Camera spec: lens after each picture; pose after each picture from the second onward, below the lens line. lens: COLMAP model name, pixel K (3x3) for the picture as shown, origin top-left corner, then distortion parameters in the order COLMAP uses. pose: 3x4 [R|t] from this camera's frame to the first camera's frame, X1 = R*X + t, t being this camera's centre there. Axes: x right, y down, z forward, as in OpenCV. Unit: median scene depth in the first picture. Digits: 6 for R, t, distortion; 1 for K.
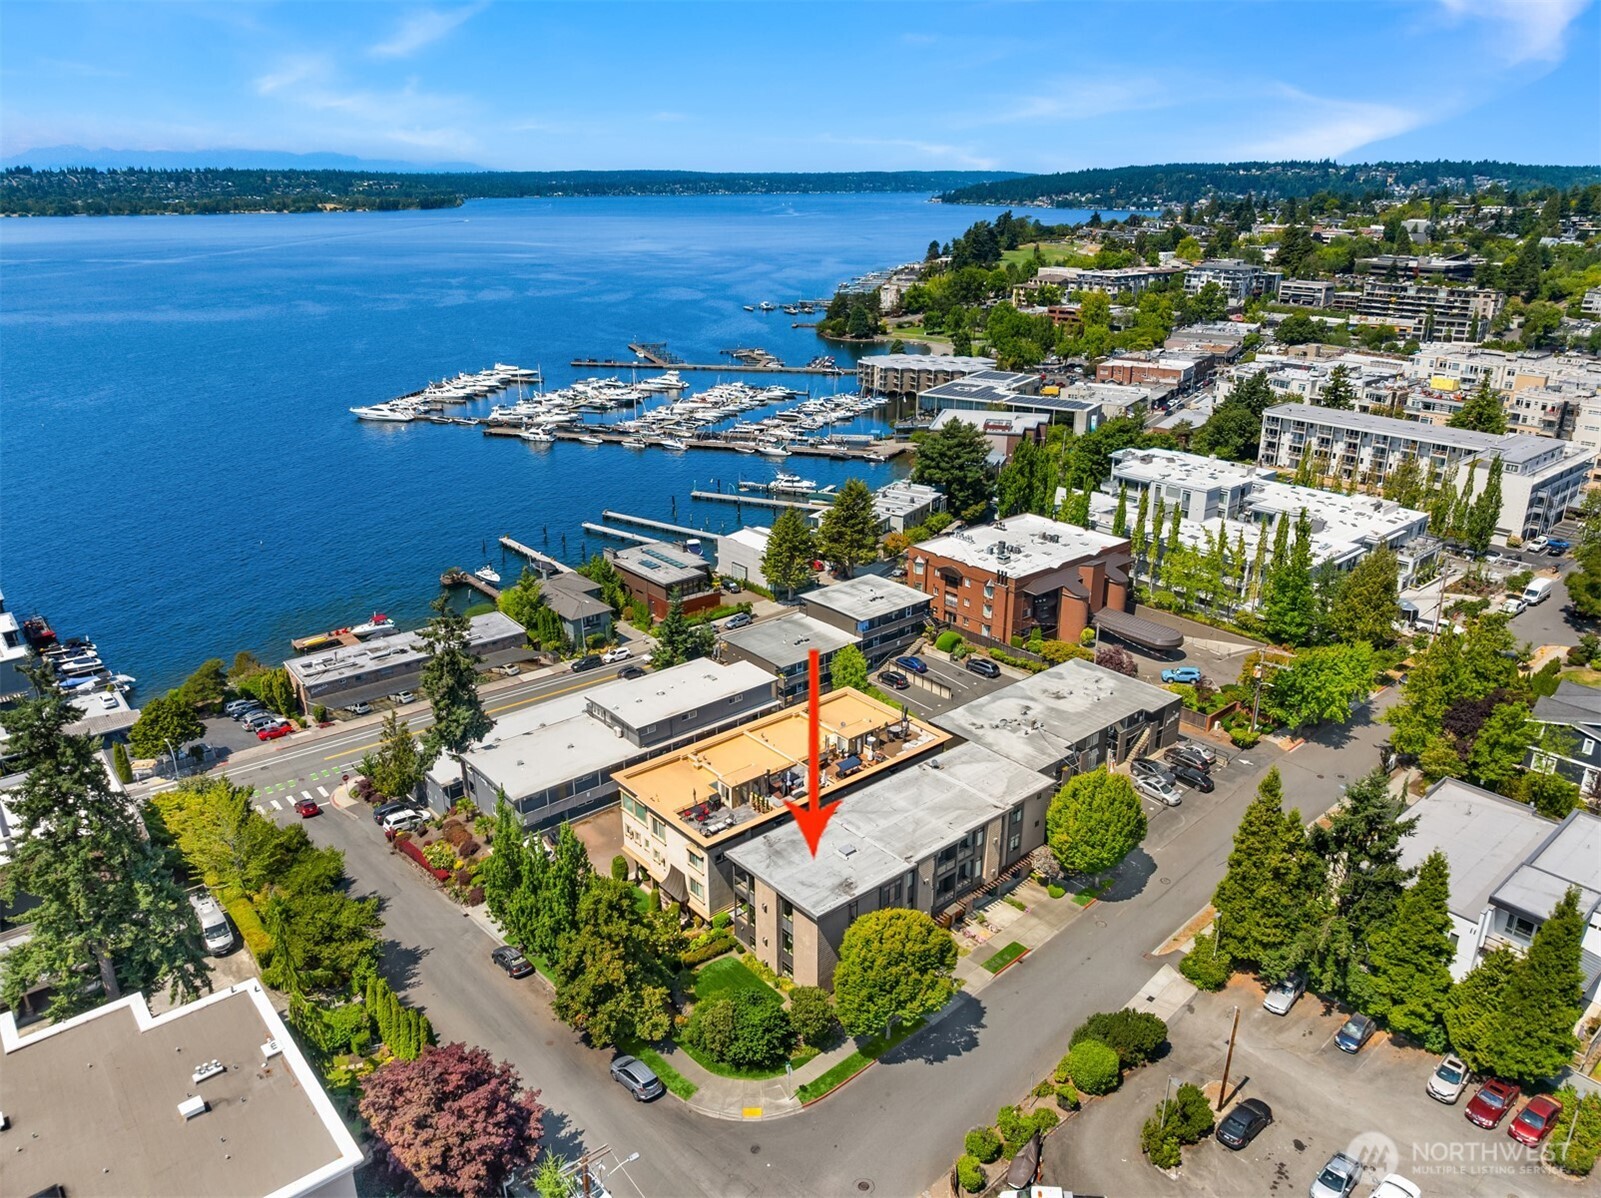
lens RADIAL K [[1124.4, 0, 811.1], [0, 1124.4, 602.1], [0, 0, 1]] dist [-0.032209, 0.000928]
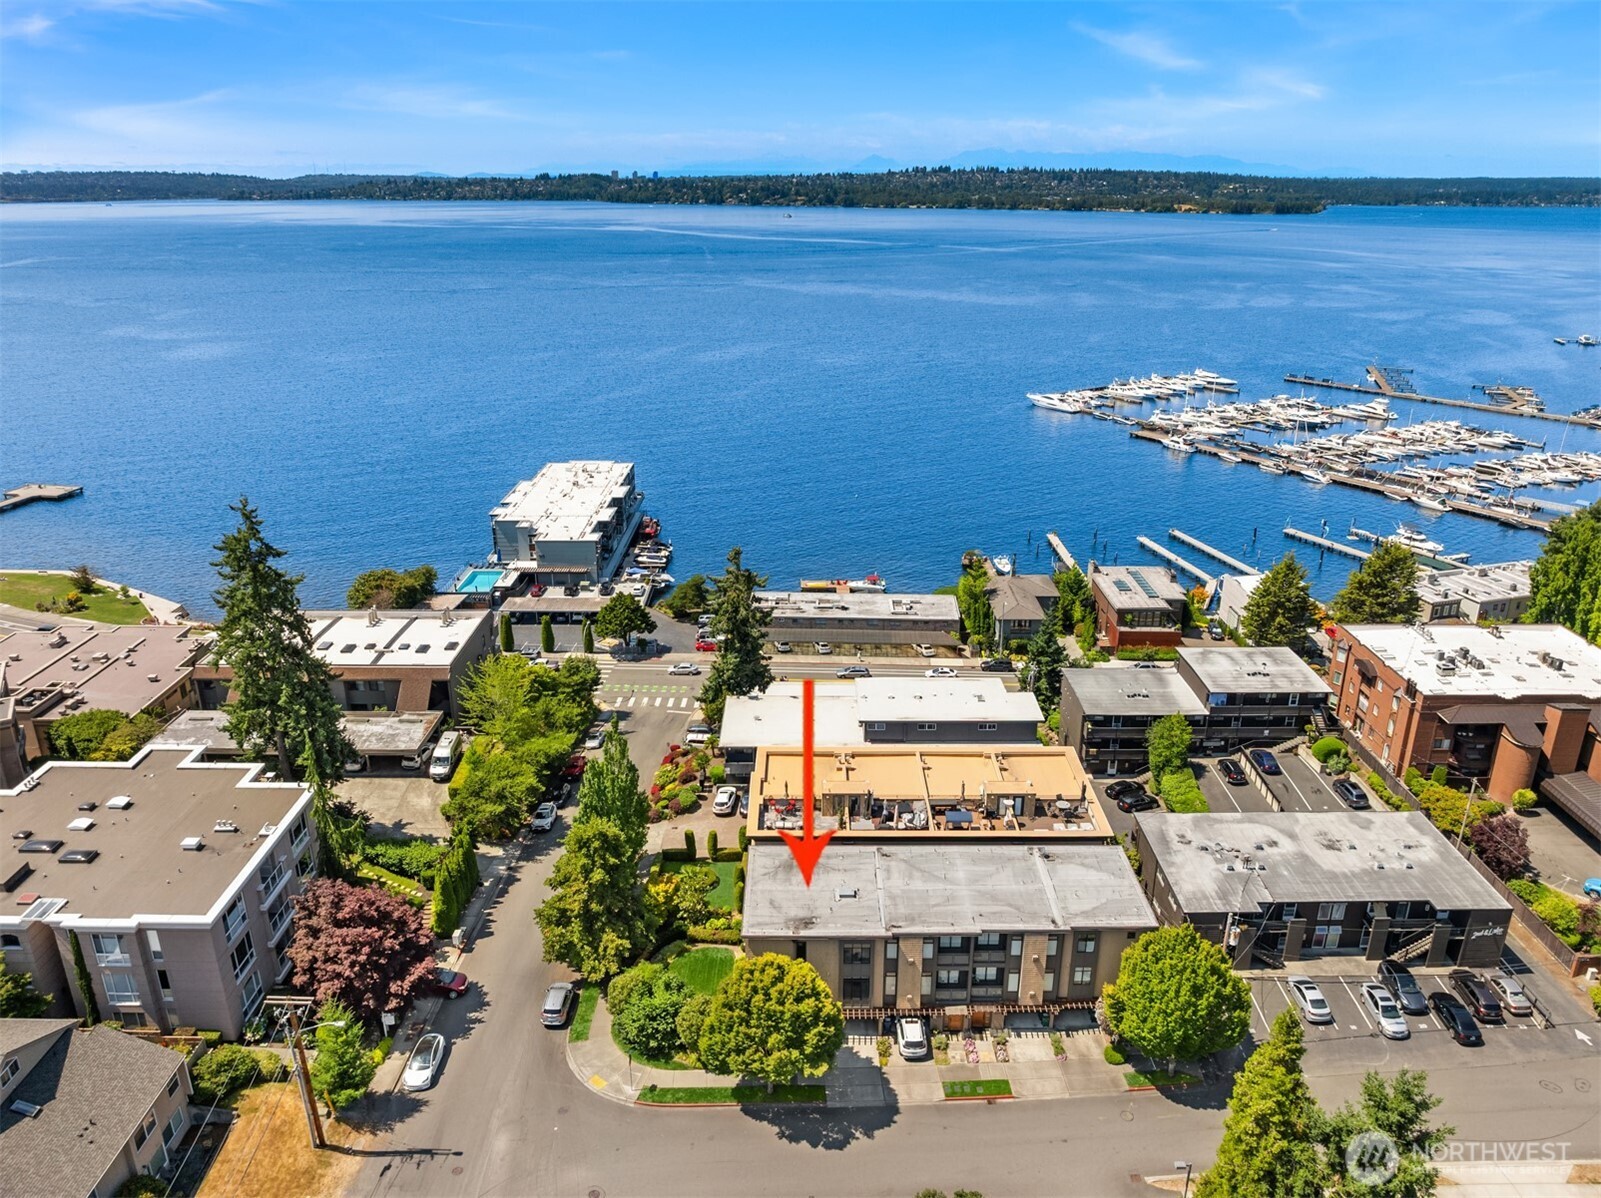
lens RADIAL K [[1124.4, 0, 805.2], [0, 1124.4, 599.0], [0, 0, 1]] dist [-0.032209, 0.000928]
pose [[0.758202, 0.227673, -0.610979, 0.161188], [-0.230781, 0.970103, 0.075106, -0.022665], [0.609811, 0.084057, 0.788076, 0.075136]]
